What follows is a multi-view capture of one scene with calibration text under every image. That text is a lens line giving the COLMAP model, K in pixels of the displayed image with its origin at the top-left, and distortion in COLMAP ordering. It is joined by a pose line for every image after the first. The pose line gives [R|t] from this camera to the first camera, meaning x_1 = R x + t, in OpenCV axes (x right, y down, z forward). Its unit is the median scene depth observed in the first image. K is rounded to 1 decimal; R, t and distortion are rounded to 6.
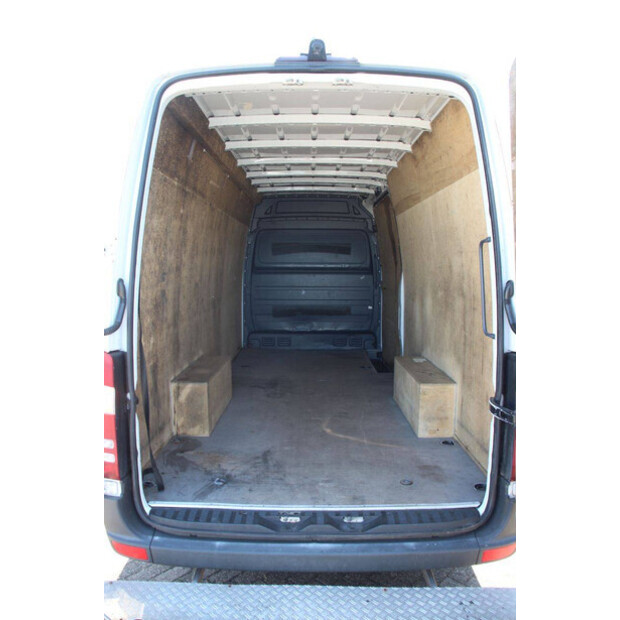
lens RADIAL K [[639.0, 0, 310.0], [0, 639.0, 310.0], [0, 0, 1]] dist [-0.067098, 0.005727]
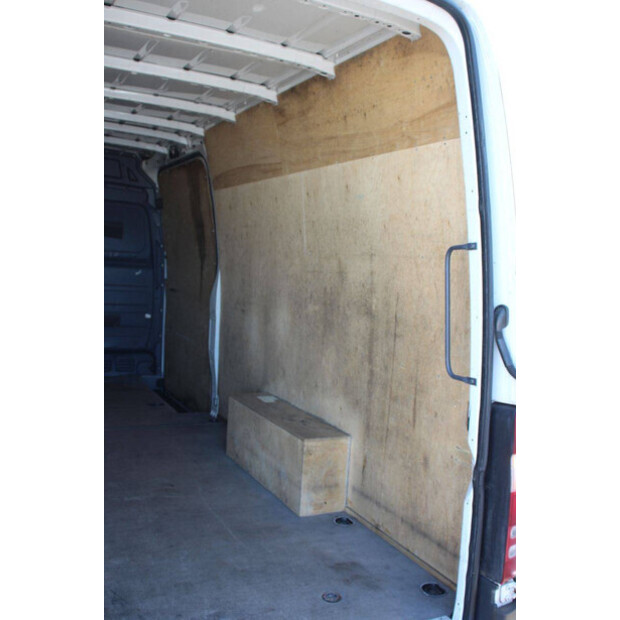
lens RADIAL K [[765.2, 0, 310.0], [0, 765.2, 310.0], [0, 0, 1]] dist [-0.005528, 0.037178]
pose [[0.875153, 0.013181, 0.483667, -0.215605], [-0.022036, 0.999677, 0.012629, -0.034516], [-0.483344, -0.021710, 0.875161, 0.251793]]
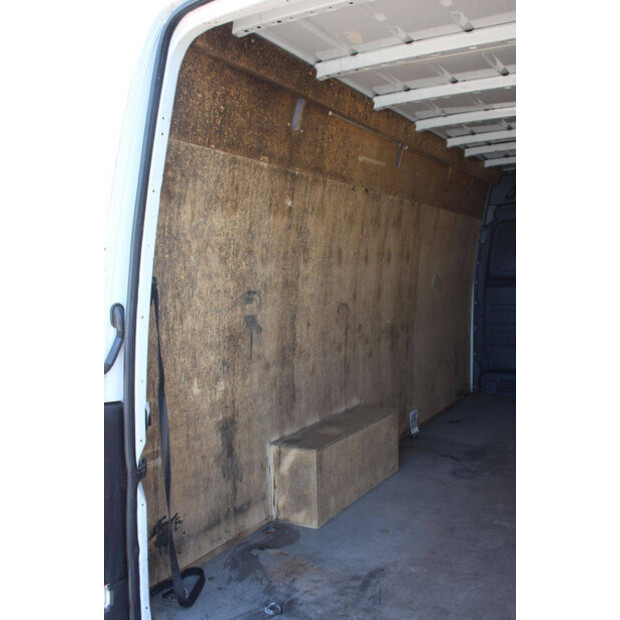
lens RADIAL K [[765.2, 0, 310.0], [0, 765.2, 310.0], [0, 0, 1]] dist [-0.005528, 0.037178]
pose [[0.852891, 0.017864, -0.521783, 0.245132], [-0.023490, 0.999715, -0.004168, -0.031766], [0.521560, 0.015812, 0.853068, 0.271141]]
